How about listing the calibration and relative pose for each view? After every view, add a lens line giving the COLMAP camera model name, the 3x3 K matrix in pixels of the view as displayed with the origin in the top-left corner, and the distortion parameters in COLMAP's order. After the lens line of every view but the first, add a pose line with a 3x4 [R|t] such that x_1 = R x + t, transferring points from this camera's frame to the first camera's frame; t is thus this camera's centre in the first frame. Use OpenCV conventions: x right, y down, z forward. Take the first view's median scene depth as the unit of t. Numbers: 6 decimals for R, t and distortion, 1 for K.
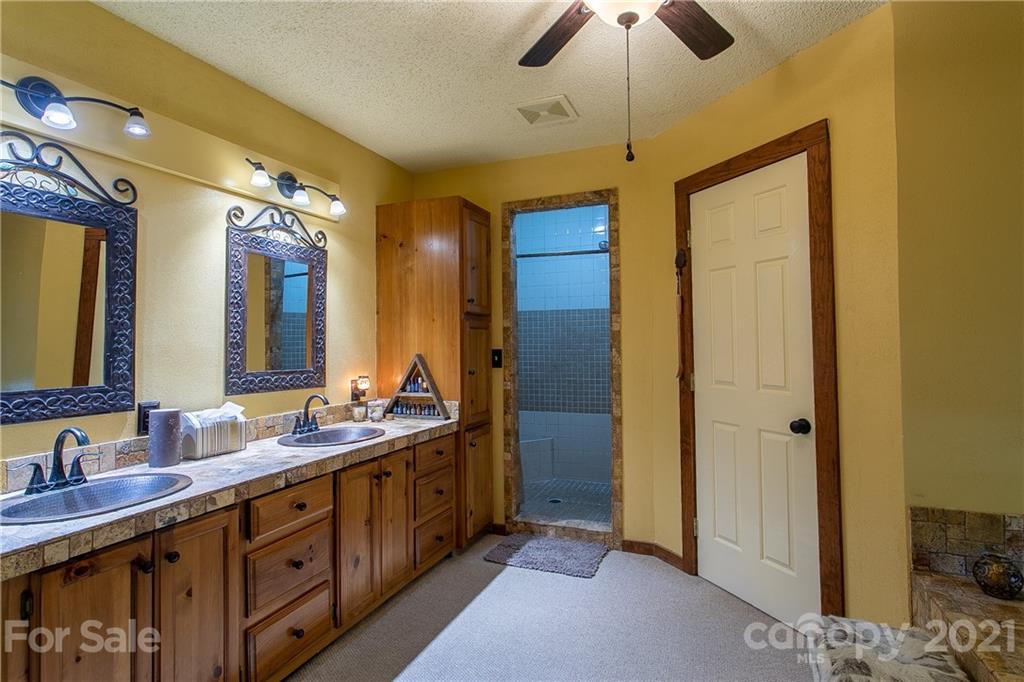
lens RADIAL K [[546.6, 0, 507.3], [0, 546.6, 334.3], [0, 0, 1]] dist [-0.011348, 0.004070]
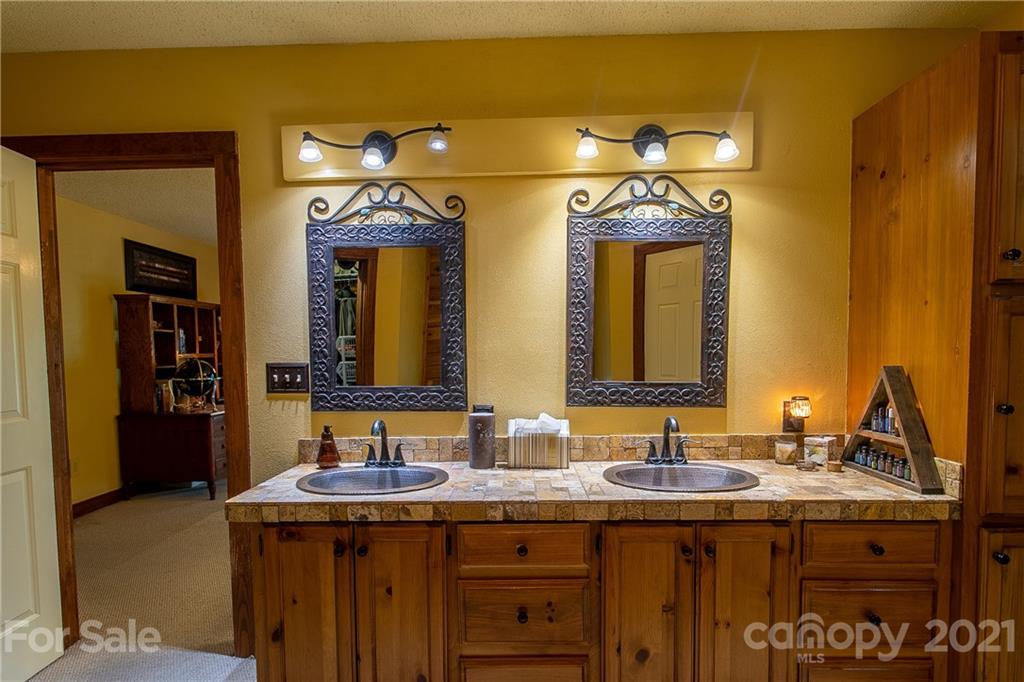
lens RADIAL K [[546.6, 0, 496.5], [0, 546.6, 387.7], [0, 0, 1]] dist [-0.011348, 0.004070]
pose [[0.347508, 0.068466, -0.935174, 0.269247], [0.022978, 0.996409, 0.081487, 0.004357], [0.937395, -0.049806, 0.344687, 0.523515]]
